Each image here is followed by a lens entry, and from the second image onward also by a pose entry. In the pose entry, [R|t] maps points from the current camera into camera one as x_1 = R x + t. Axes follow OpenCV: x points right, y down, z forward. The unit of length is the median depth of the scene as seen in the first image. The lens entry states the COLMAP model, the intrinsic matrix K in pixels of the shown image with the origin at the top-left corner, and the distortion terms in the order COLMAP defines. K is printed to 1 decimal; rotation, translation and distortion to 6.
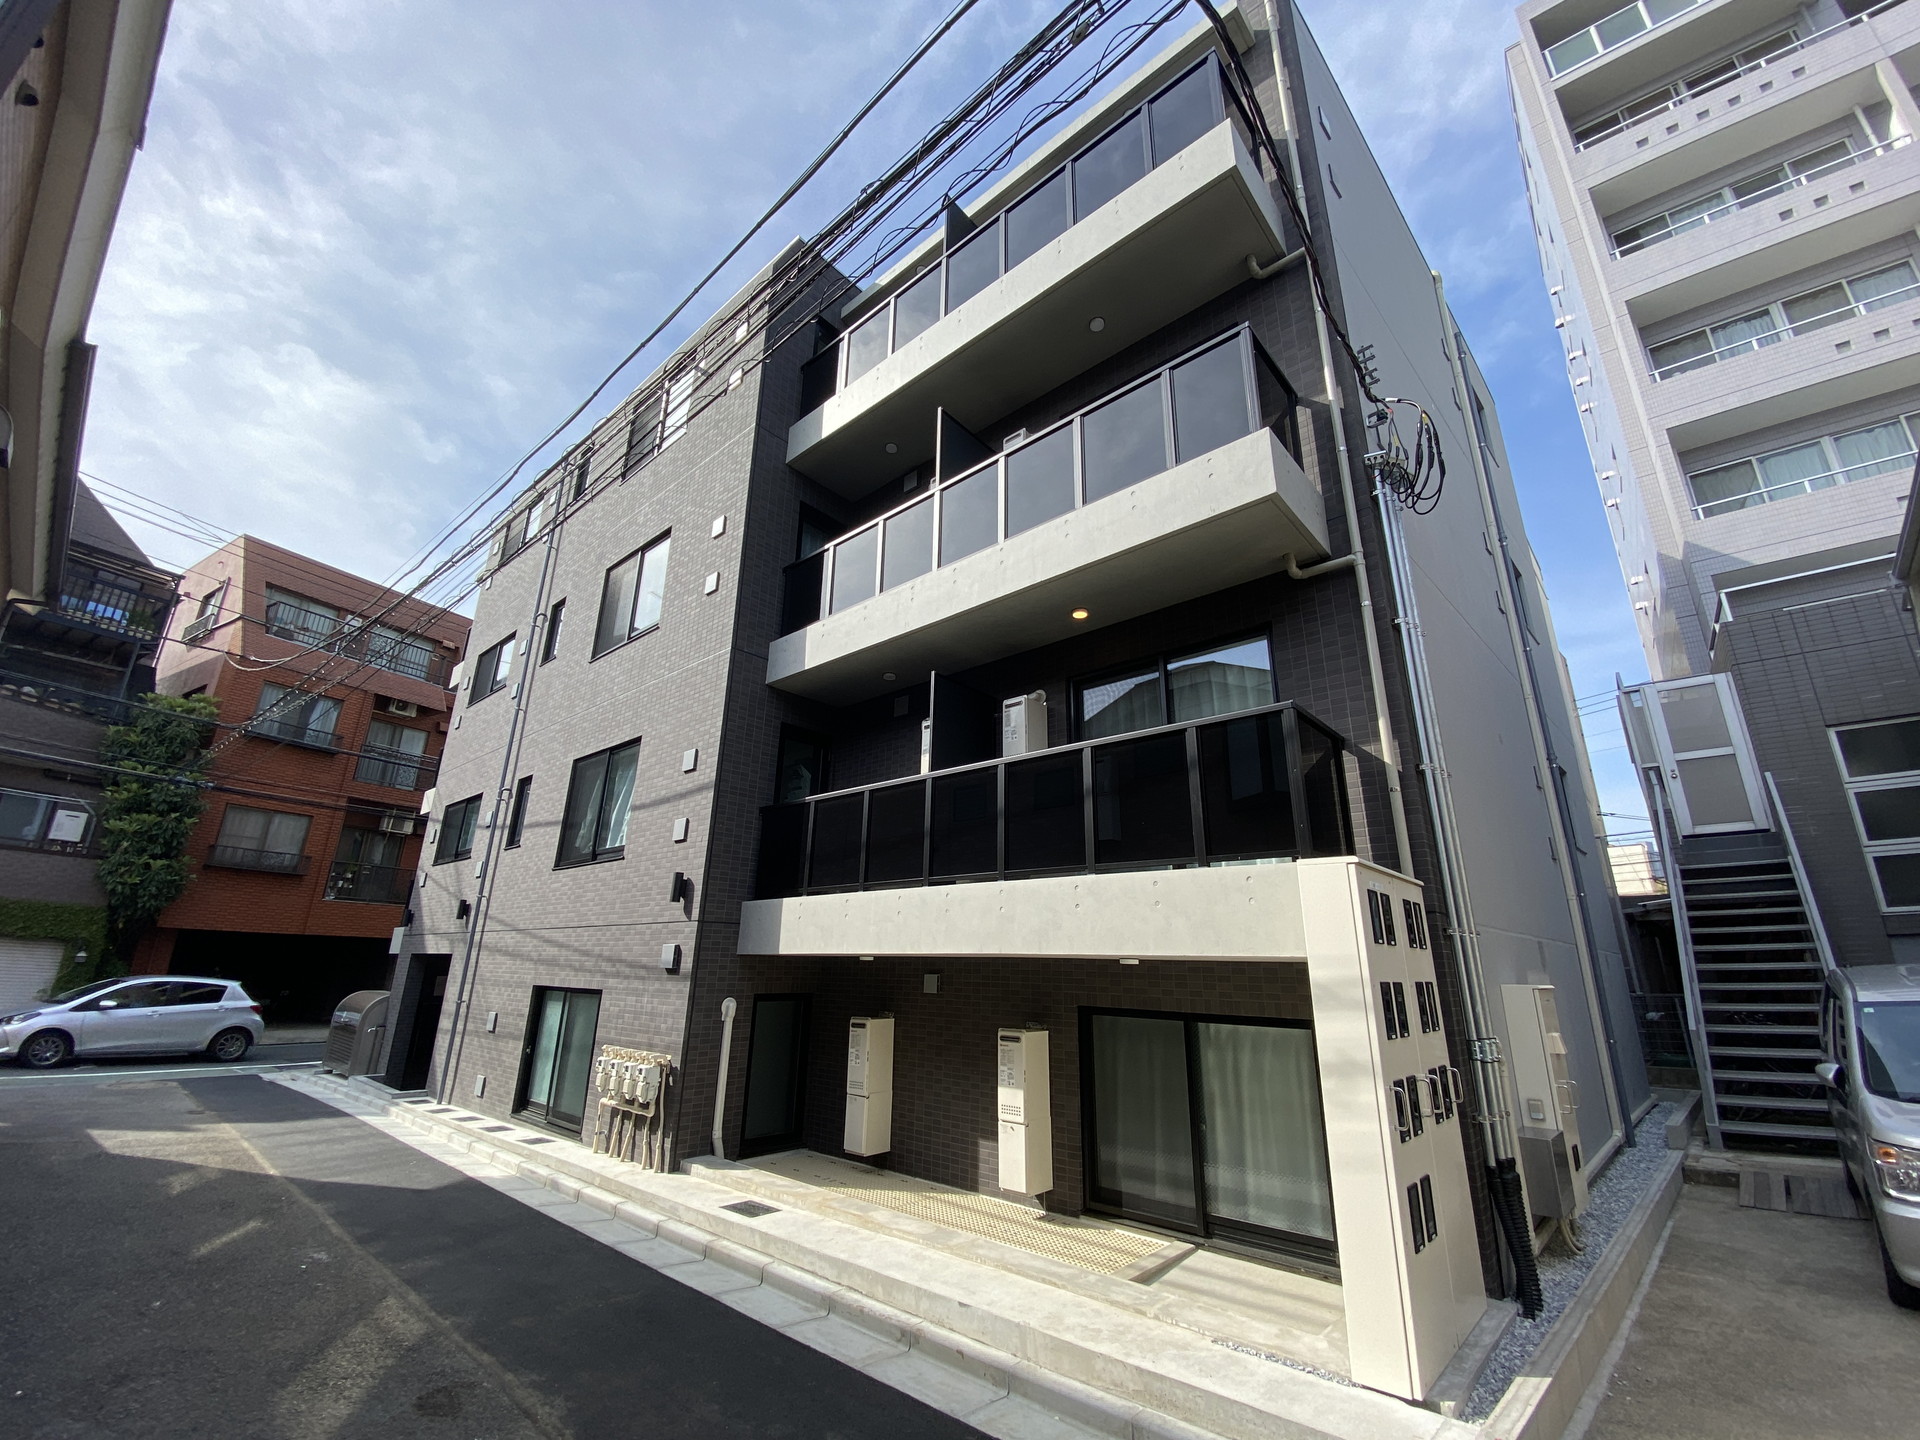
lens RADIAL K [[796.9, 0, 963.0], [0, 796.9, 710.6], [0, 0, 1]] dist [0.000843, -0.000027]
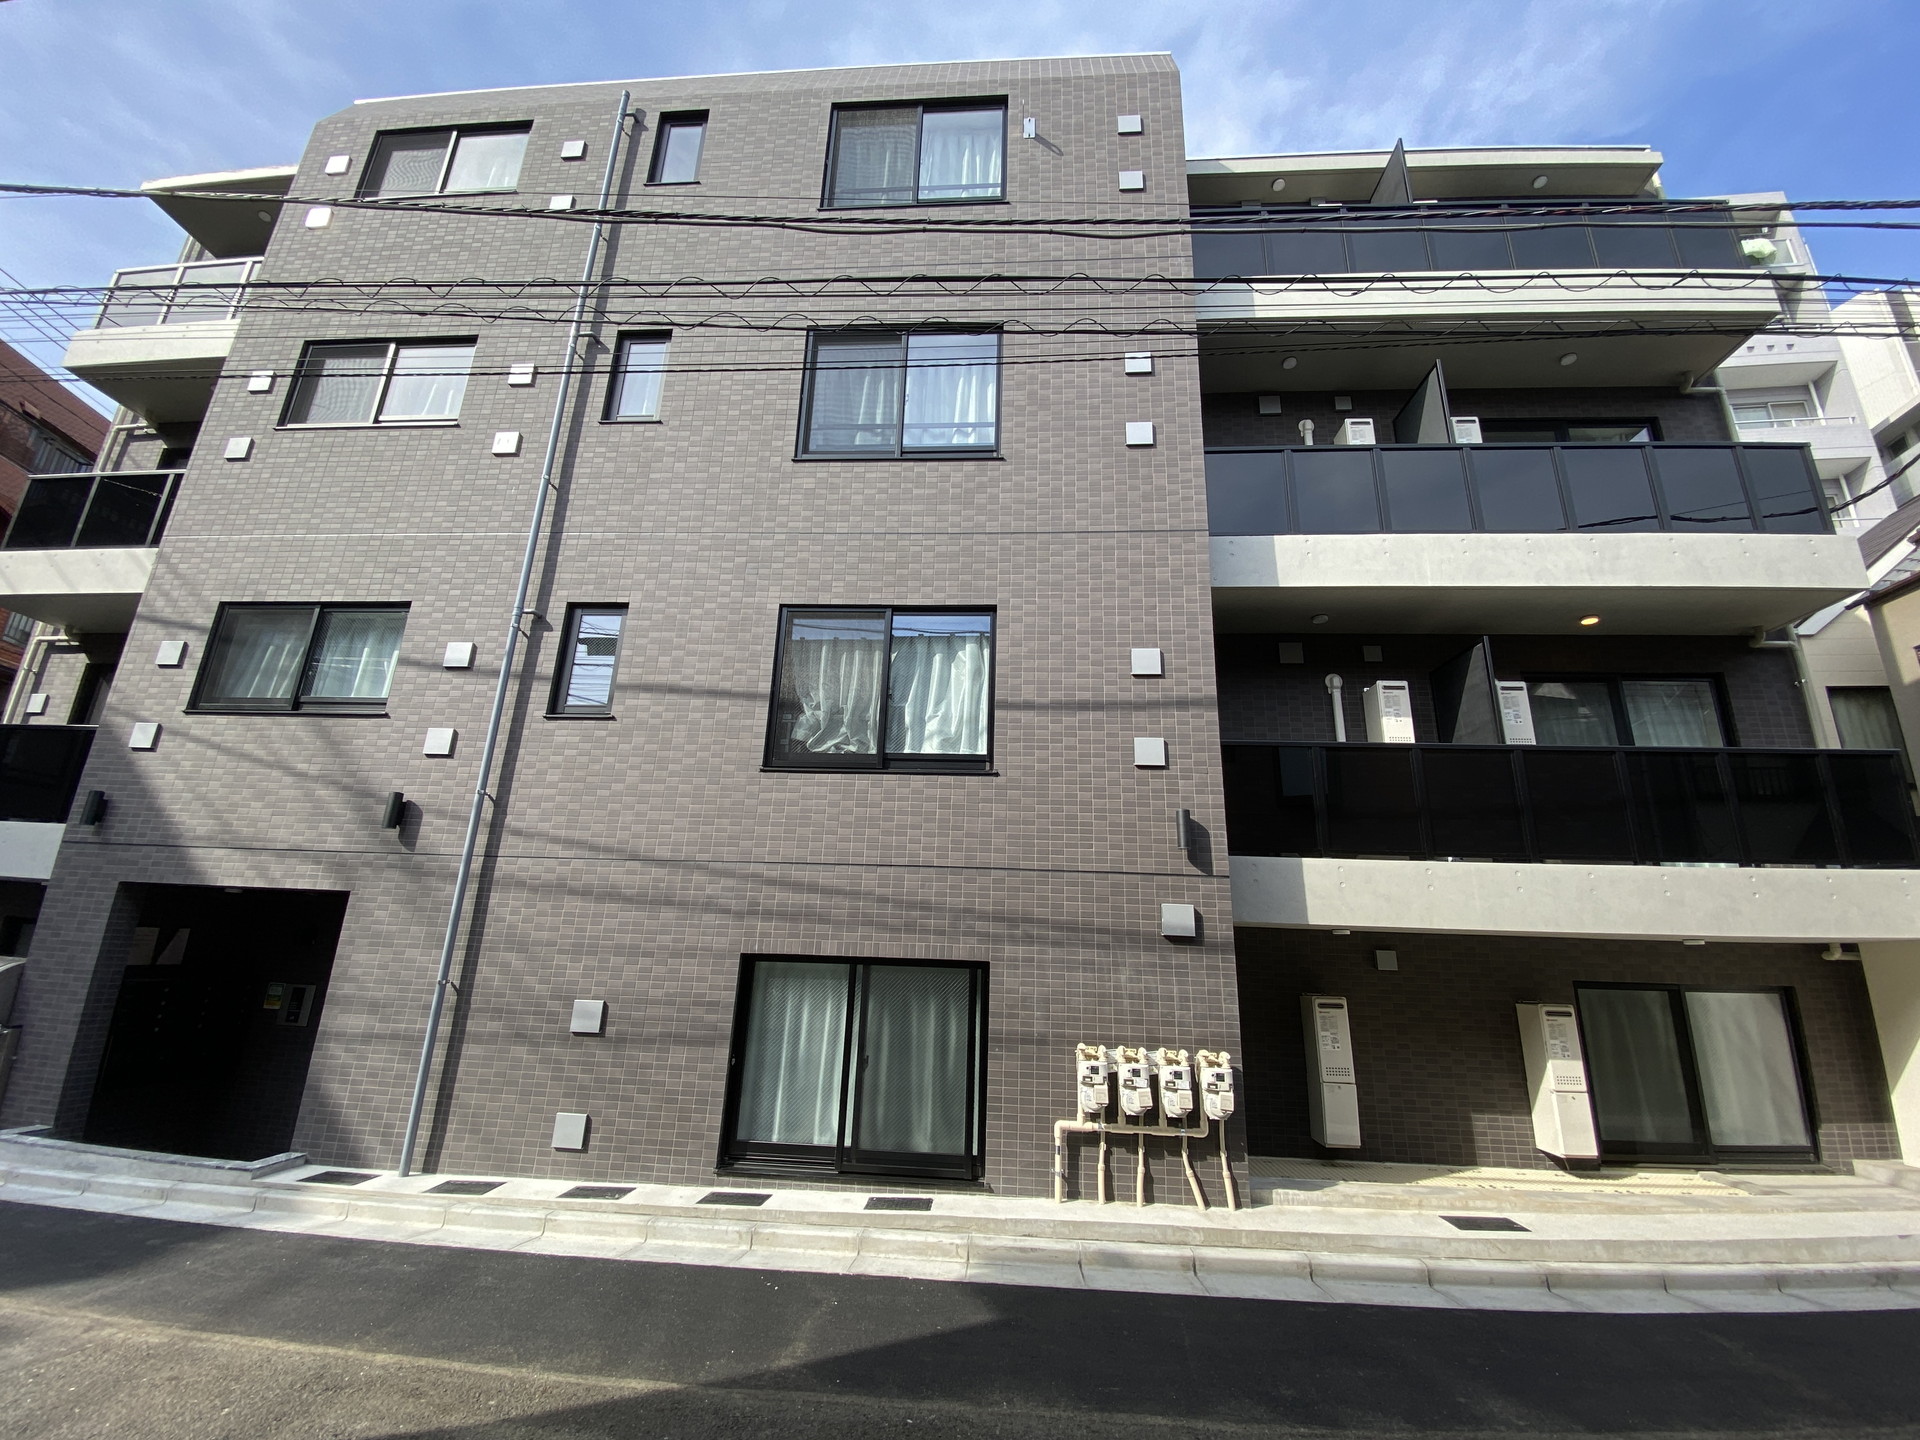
lens RADIAL K [[774.6, 0, 960.0], [0, 774.6, 720.0], [0, 0, 1]] dist [0.025551, -0.030326]
pose [[0.795948, 0.178341, 0.578499, -1.087077], [-0.212174, 0.977187, -0.009322, 0.194864], [-0.566965, -0.115322, 0.815630, 0.603735]]
